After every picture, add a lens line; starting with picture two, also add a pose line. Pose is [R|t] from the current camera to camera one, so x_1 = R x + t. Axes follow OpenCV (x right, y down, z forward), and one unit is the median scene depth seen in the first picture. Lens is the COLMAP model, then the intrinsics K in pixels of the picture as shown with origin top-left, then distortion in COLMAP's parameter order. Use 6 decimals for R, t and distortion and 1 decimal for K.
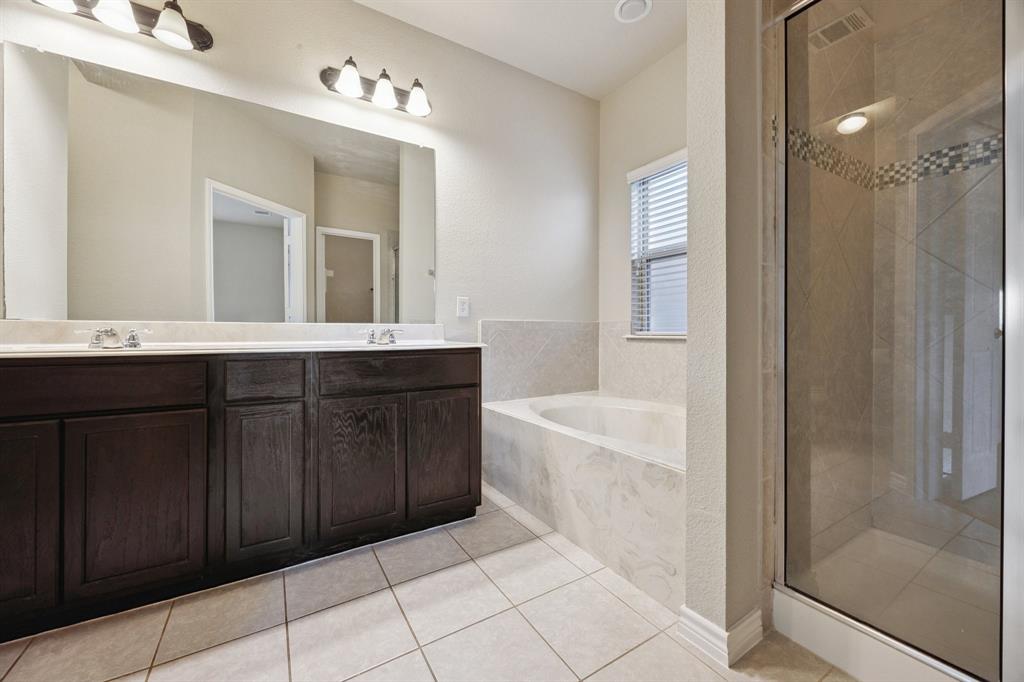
lens RADIAL K [[390.8, 0, 503.6], [0, 390.8, 335.7], [0, 0, 1]] dist [-0.000609, -0.000353]
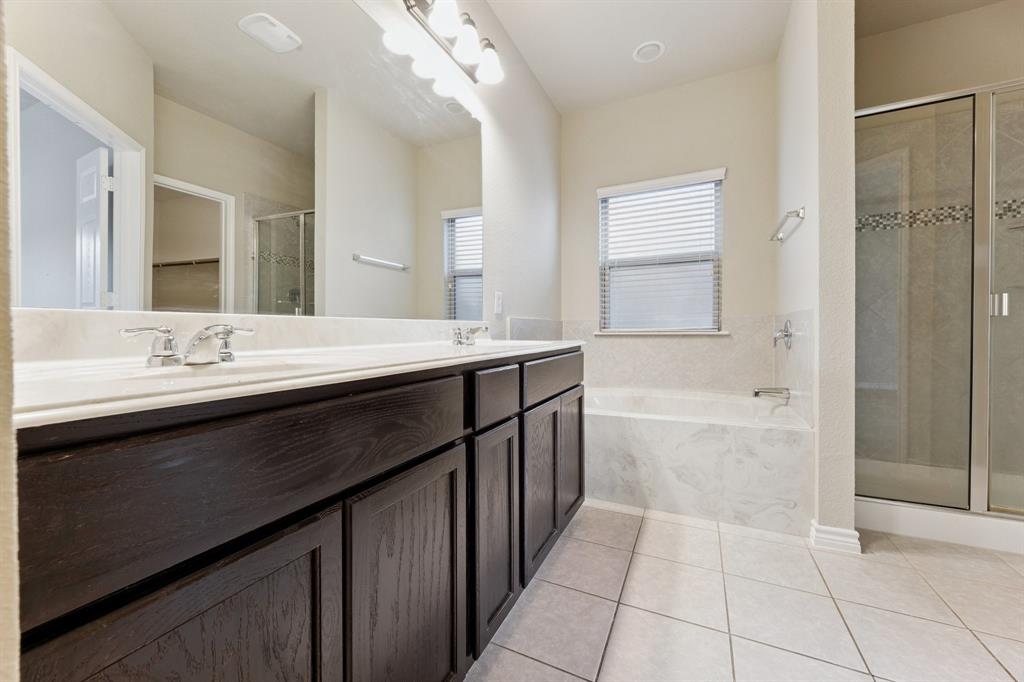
lens RADIAL K [[390.8, 0, 508.8], [0, 390.8, 337.7], [0, 0, 1]] dist [-0.000609, -0.000353]
pose [[0.835667, -0.012858, 0.549087, -0.779928], [0.008754, 0.999911, 0.010091, 0.000878], [-0.549167, -0.003626, 0.835705, 0.285378]]
